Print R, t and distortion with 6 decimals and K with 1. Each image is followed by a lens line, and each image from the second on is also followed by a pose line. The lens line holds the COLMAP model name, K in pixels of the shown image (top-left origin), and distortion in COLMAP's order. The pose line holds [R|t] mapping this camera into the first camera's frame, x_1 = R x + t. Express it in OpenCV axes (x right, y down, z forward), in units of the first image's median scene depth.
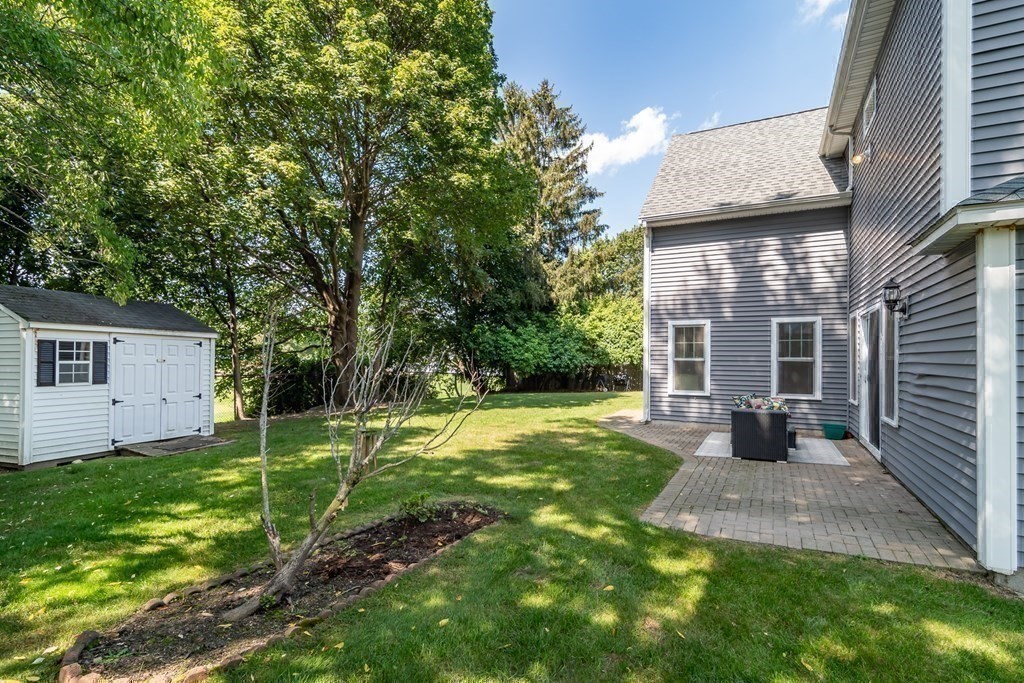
lens RADIAL K [[504.4, 0, 509.2], [0, 504.4, 355.1], [0, 0, 1]] dist [-0.001063, -0.000200]
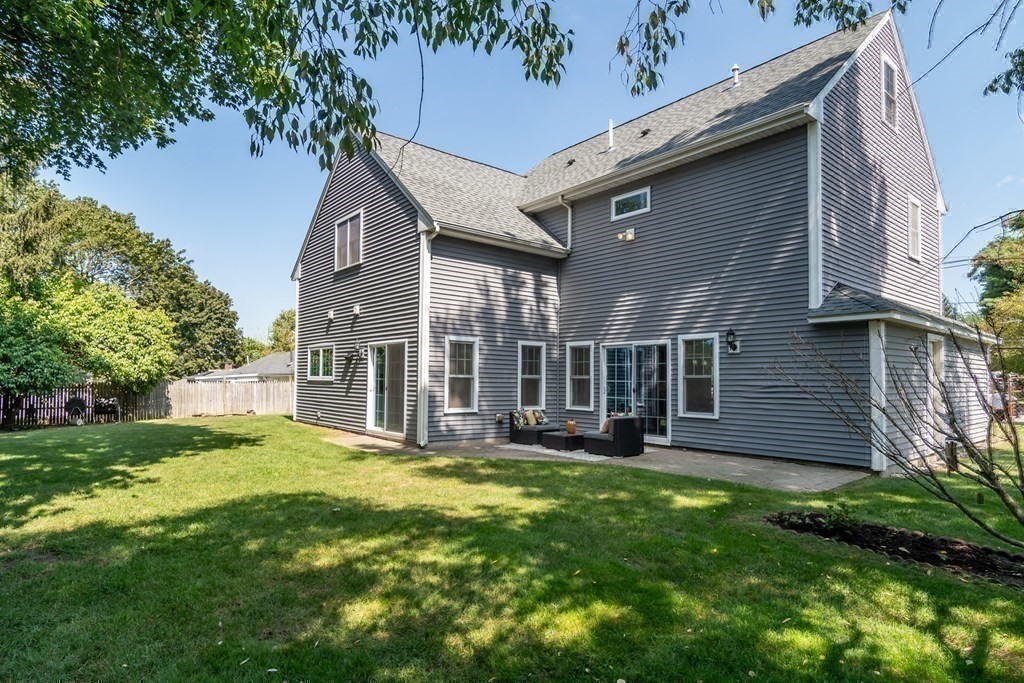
lens RADIAL K [[565.1, 0, 512.0], [0, 565.1, 341.5], [0, 0, 1]] dist [0.002677, 0.000519]
pose [[0.382033, 0.062439, 0.922037, -0.694655], [-0.014228, 0.997994, -0.061688, 0.008238], [-0.924039, 0.010448, 0.382155, 0.533872]]
